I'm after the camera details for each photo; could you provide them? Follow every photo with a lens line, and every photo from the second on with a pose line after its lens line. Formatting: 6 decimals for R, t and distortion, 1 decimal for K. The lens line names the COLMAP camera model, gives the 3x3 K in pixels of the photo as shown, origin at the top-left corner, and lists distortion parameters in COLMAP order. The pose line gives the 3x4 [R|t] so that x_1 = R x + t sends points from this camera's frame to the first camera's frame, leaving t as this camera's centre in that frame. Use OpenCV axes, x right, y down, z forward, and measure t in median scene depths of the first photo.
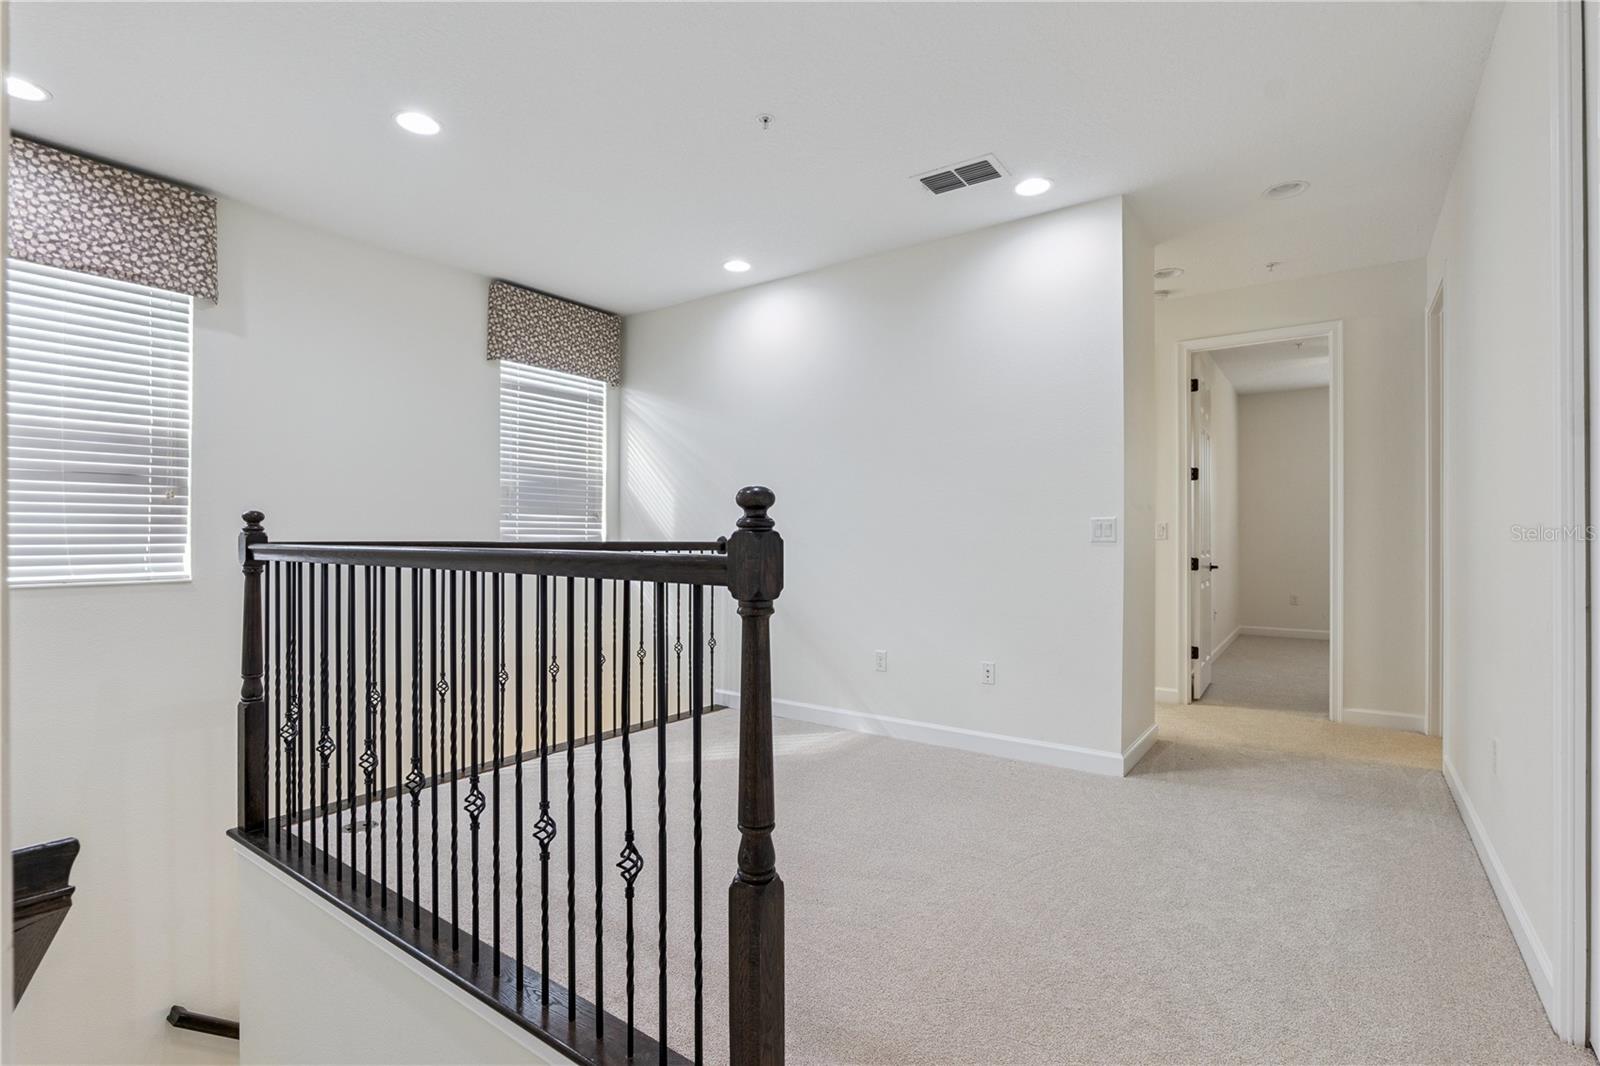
lens RADIAL K [[756.1, 0, 811.1], [0, 756.1, 534.2], [0, 0, 1]] dist [-0.015974, 0.005307]
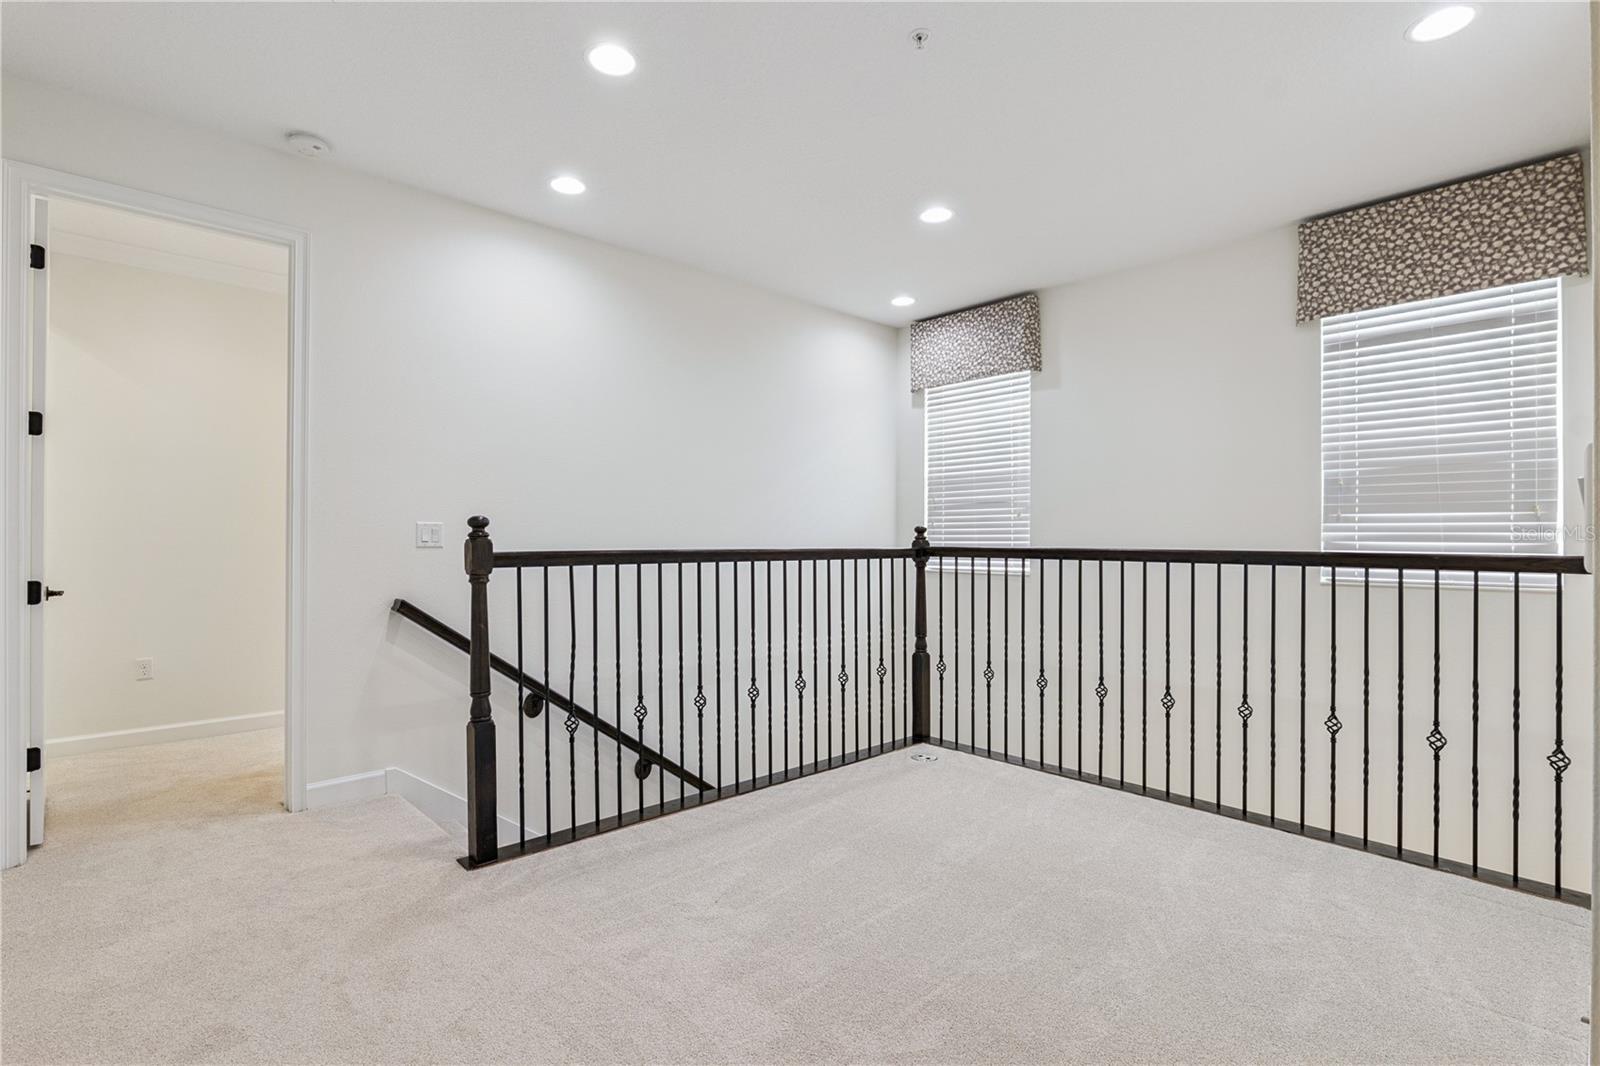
lens RADIAL K [[756.1, 0, 811.7], [0, 756.1, 533.8], [0, 0, 1]] dist [-0.015974, 0.005307]
pose [[-0.204851, -0.006898, -0.978769, 0.442822], [-0.001307, 0.999976, -0.006774, -0.001755], [0.978792, -0.000108, -0.204855, 0.624340]]
